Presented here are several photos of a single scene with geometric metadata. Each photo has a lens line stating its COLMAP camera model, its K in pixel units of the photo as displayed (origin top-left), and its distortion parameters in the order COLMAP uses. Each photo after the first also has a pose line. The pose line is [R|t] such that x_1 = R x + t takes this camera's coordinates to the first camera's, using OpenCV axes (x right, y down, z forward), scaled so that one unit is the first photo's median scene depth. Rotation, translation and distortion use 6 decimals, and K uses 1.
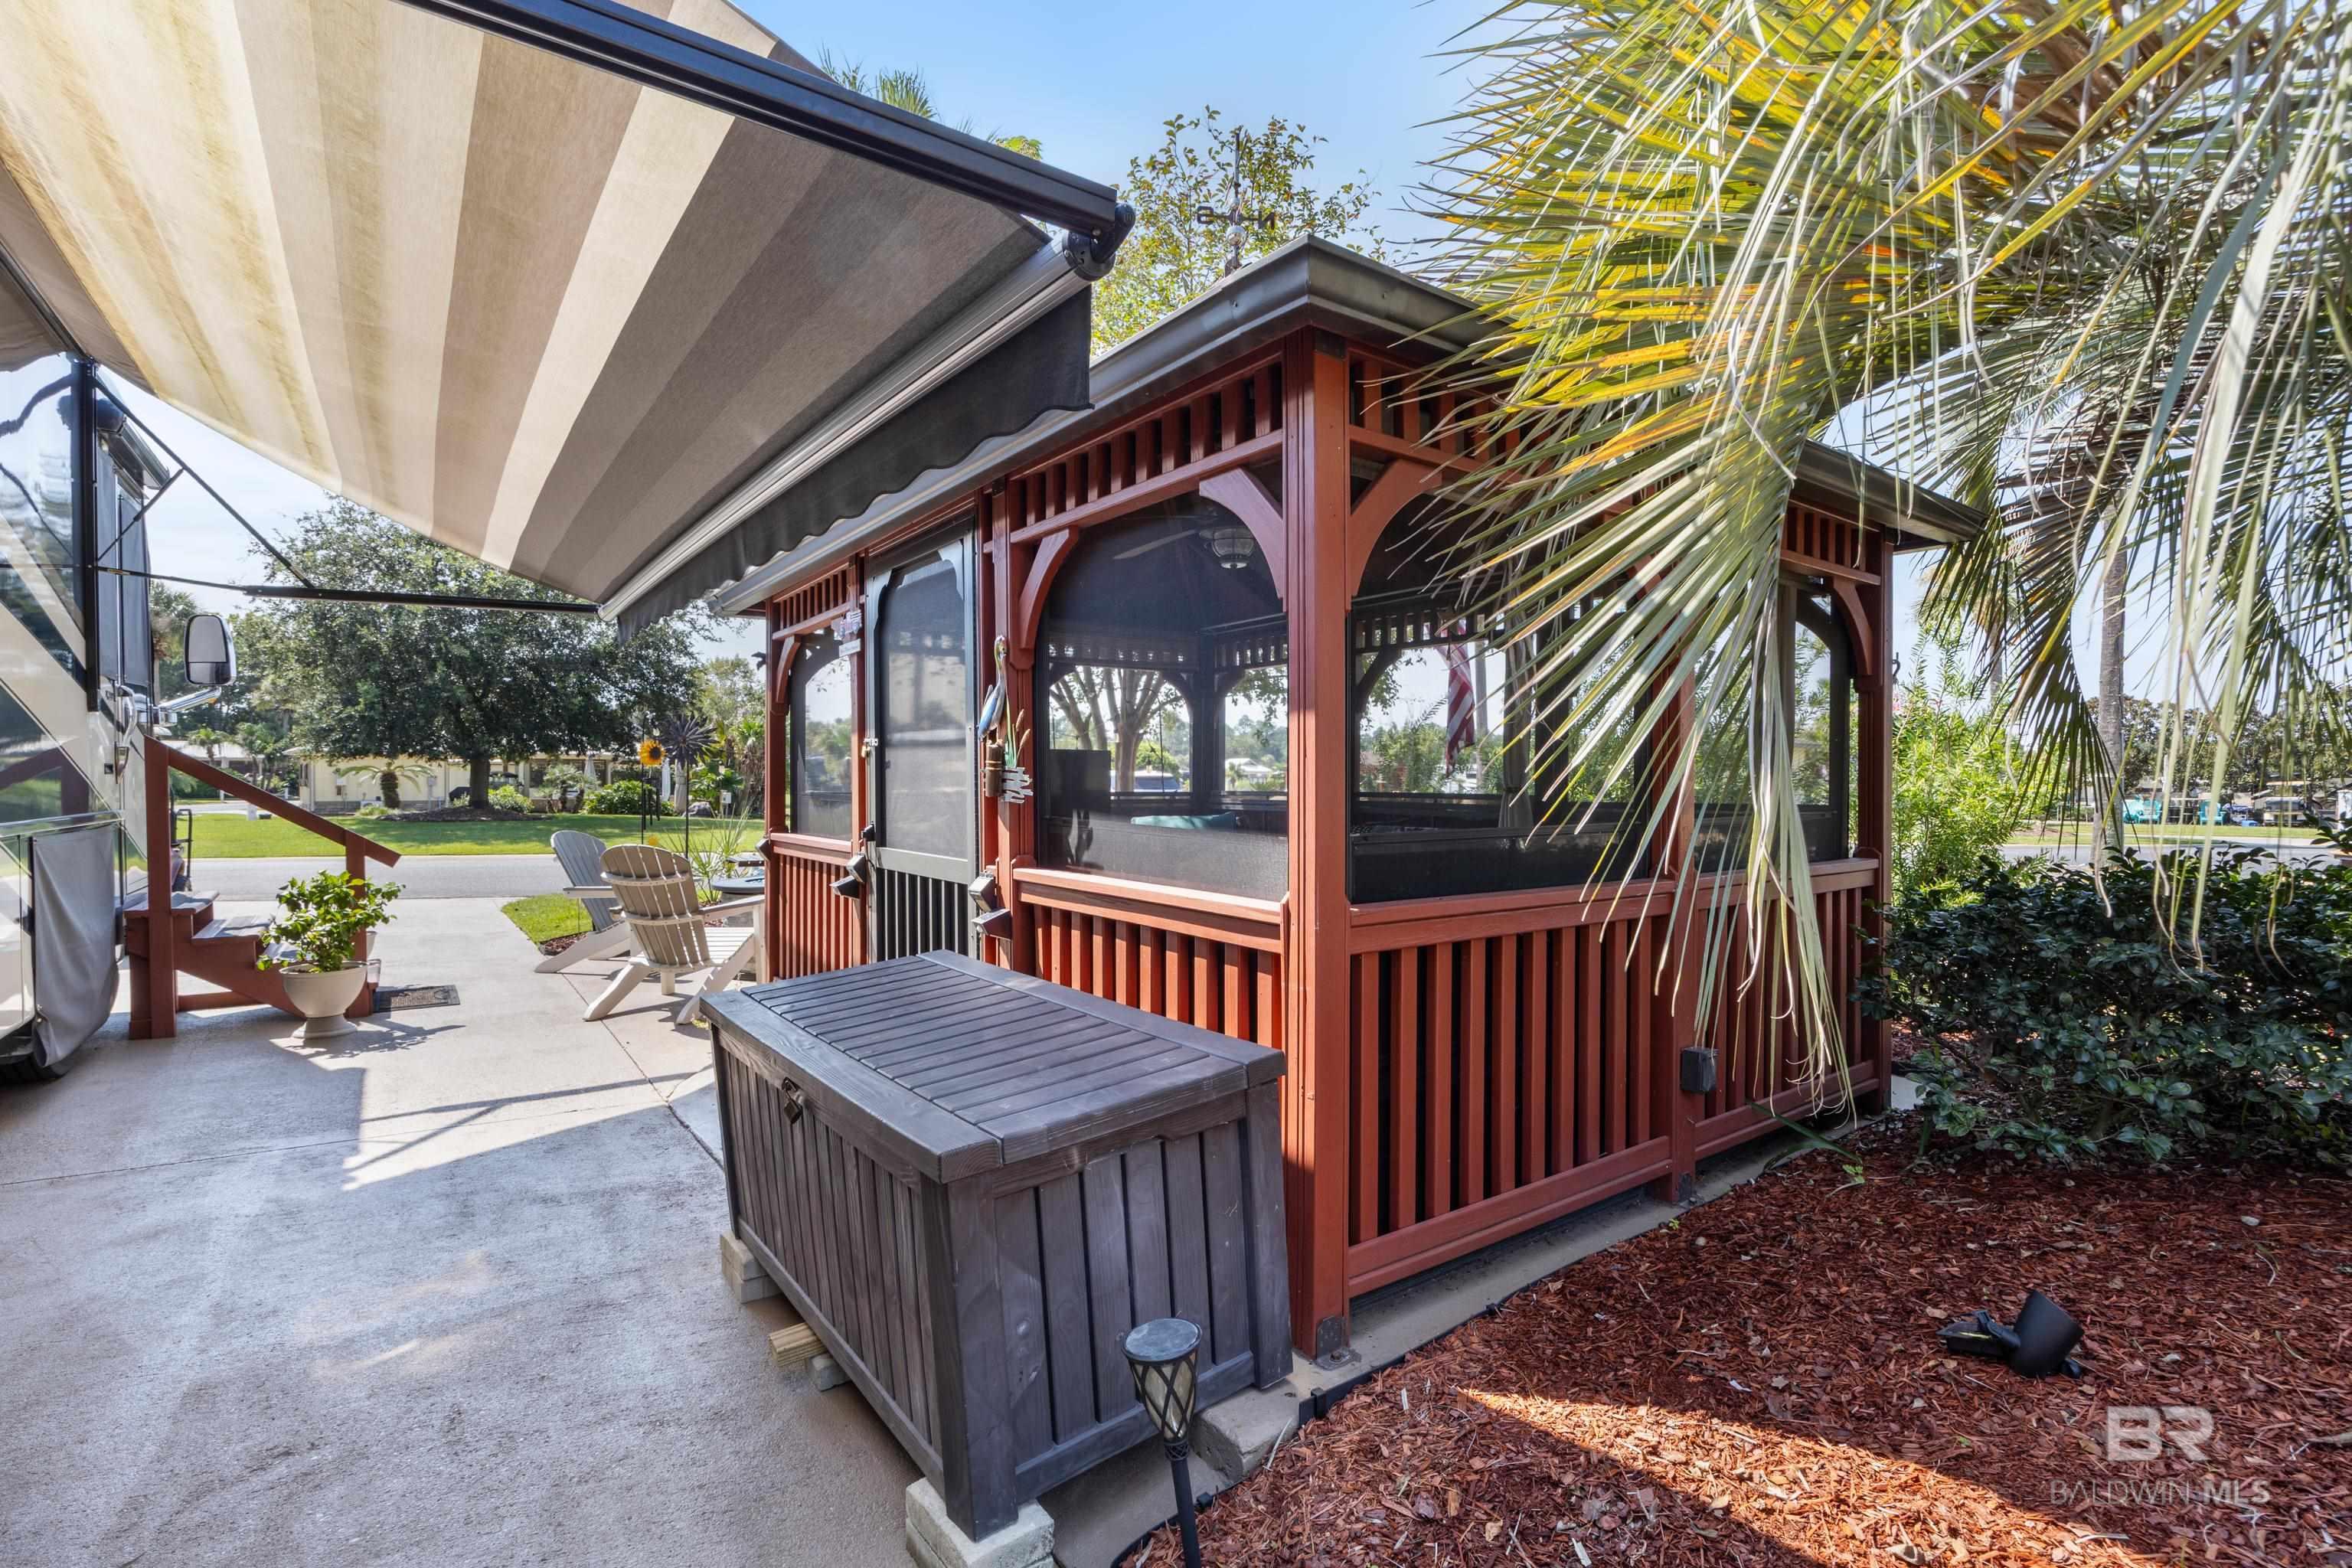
lens RADIAL K [[1118.0, 0, 1172.4], [0, 1118.0, 780.0], [0, 0, 1]] dist [-0.010361, 0.000421]
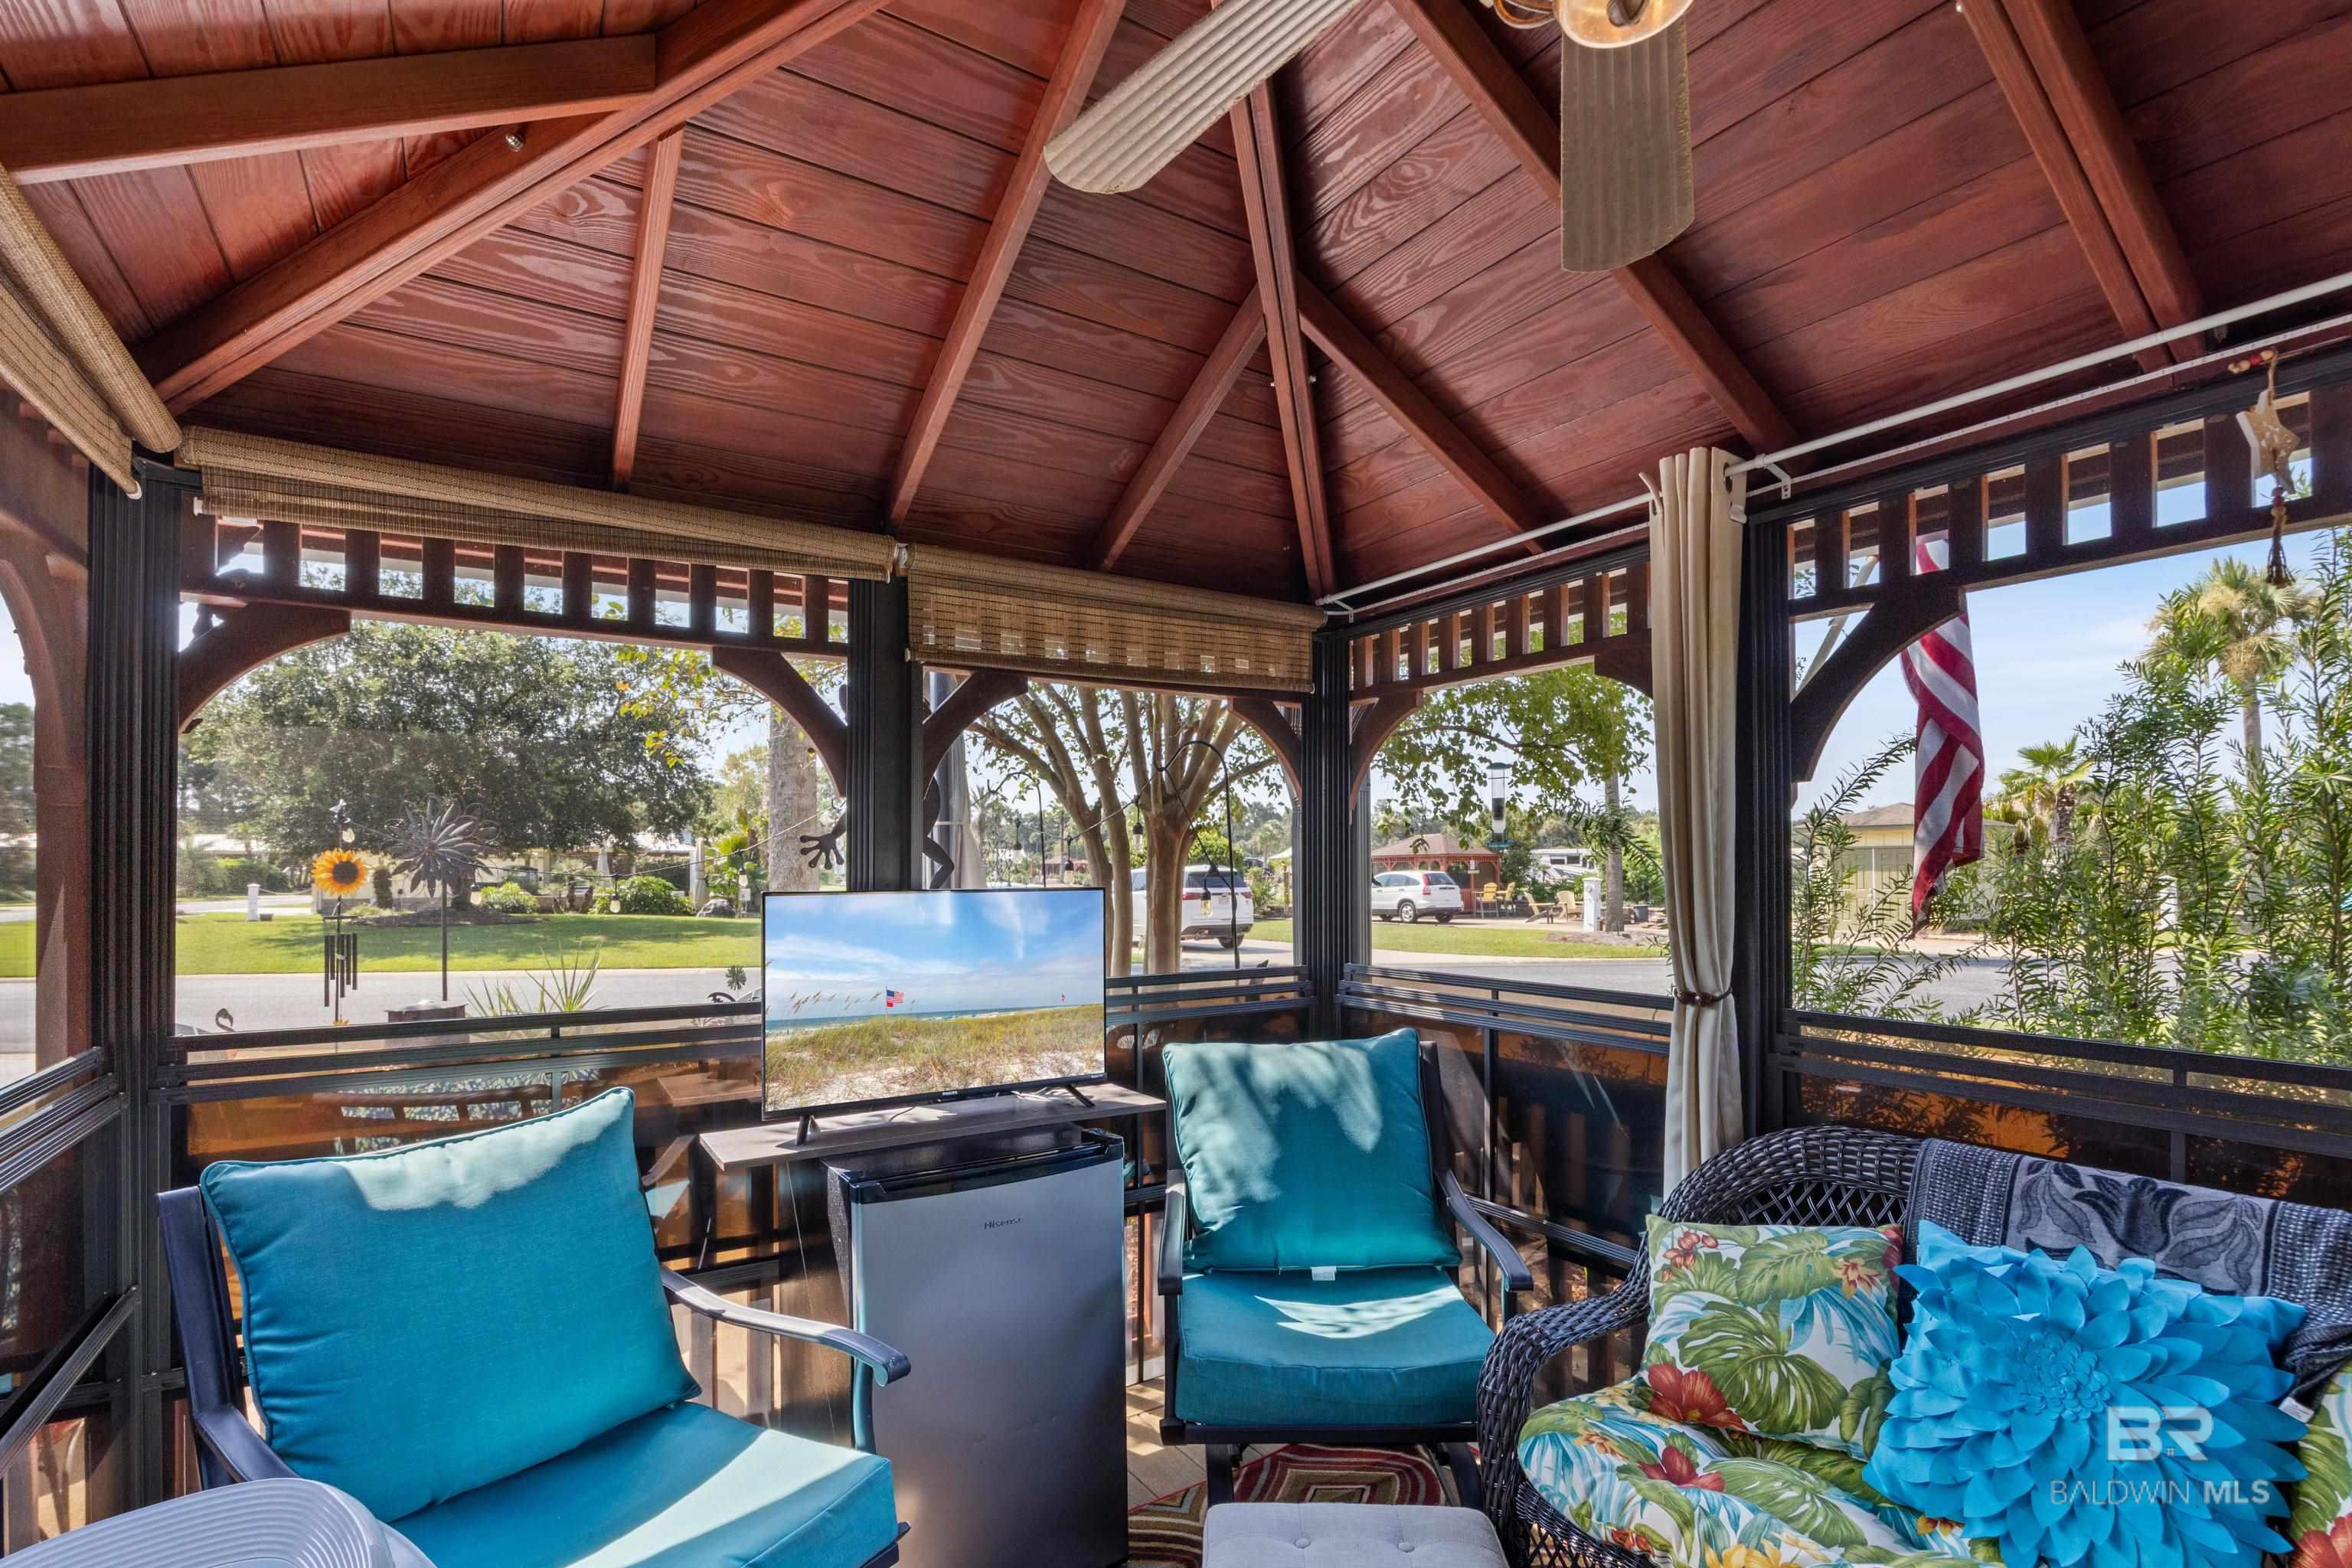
lens RADIAL K [[1130.2, 0, 1169.9], [0, 1130.2, 810.9], [0, 0, 1]] dist [-0.011168, 0.000098]
pose [[0.998318, -0.007818, -0.057453, -0.005204], [0.005010, 0.998793, -0.048867, -0.017435], [0.057766, 0.048497, 0.997151, 0.311020]]
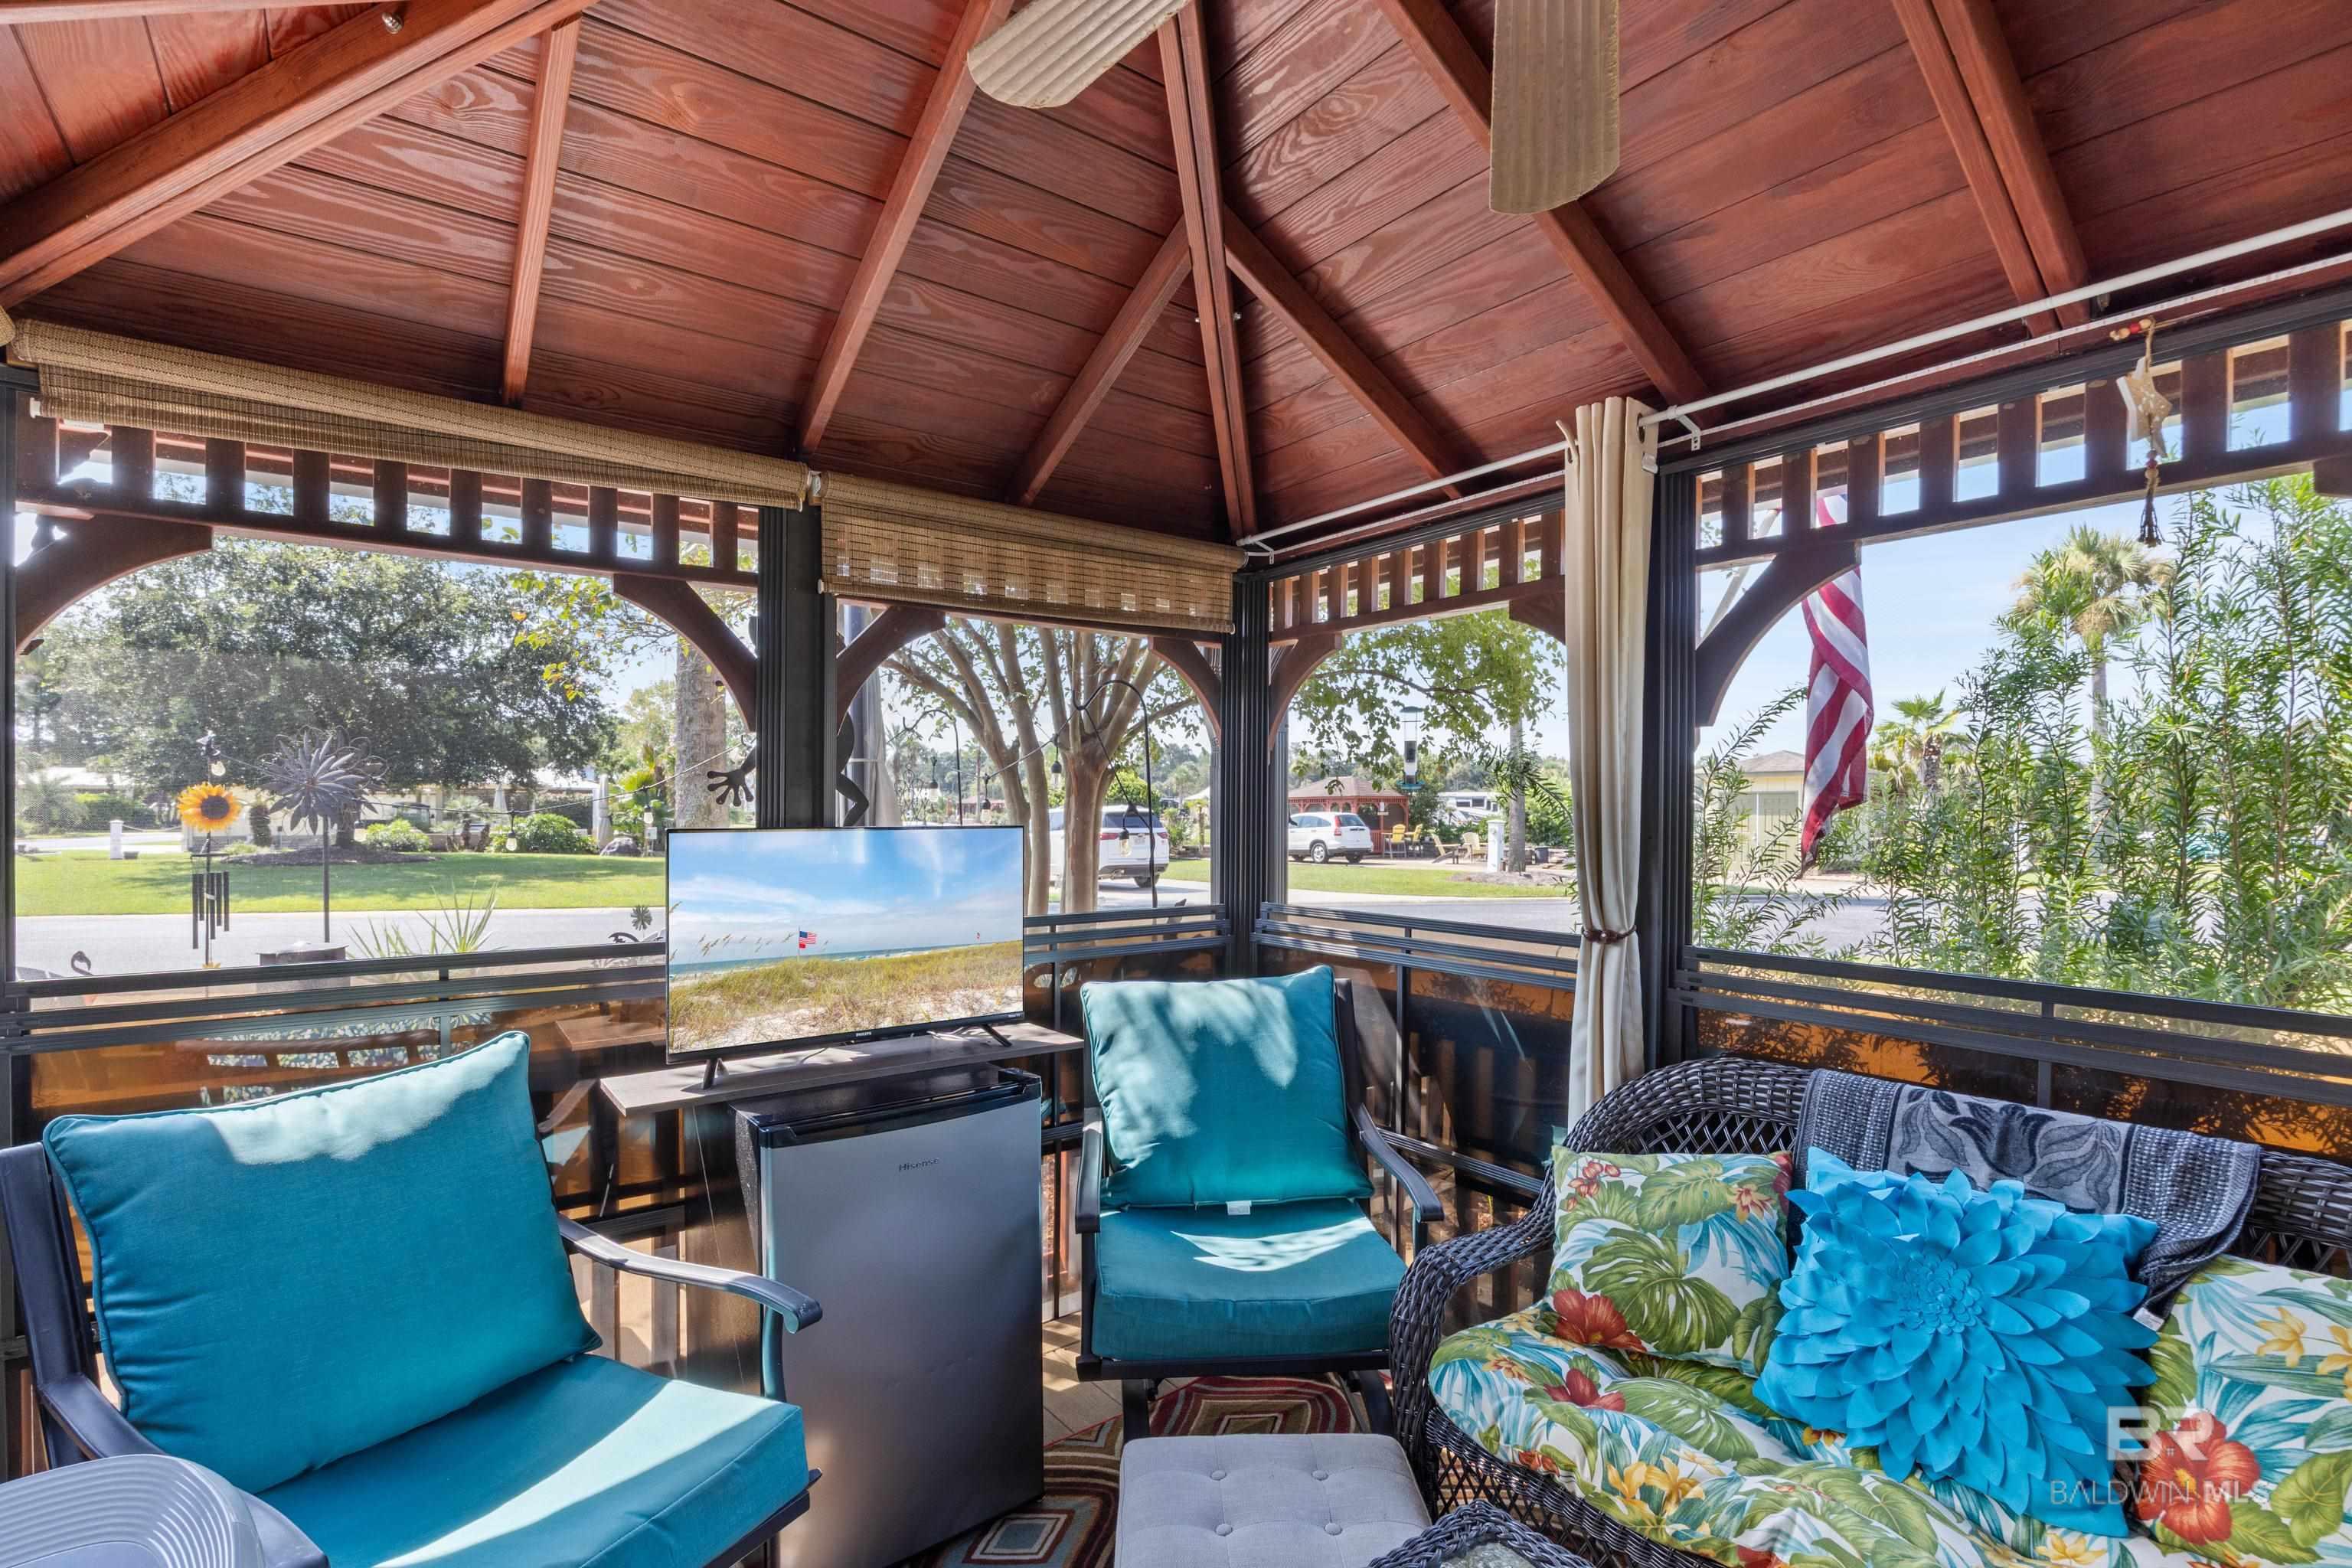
lens RADIAL K [[1118.0, 0, 1172.4], [0, 1118.0, 780.0], [0, 0, 1]] dist [-0.010361, 0.000421]
pose [[0.999812, 0.001301, 0.019358, -0.006001], [-0.000835, 0.999710, -0.024061, -0.017106], [-0.019383, 0.024041, 0.999523, 0.313869]]
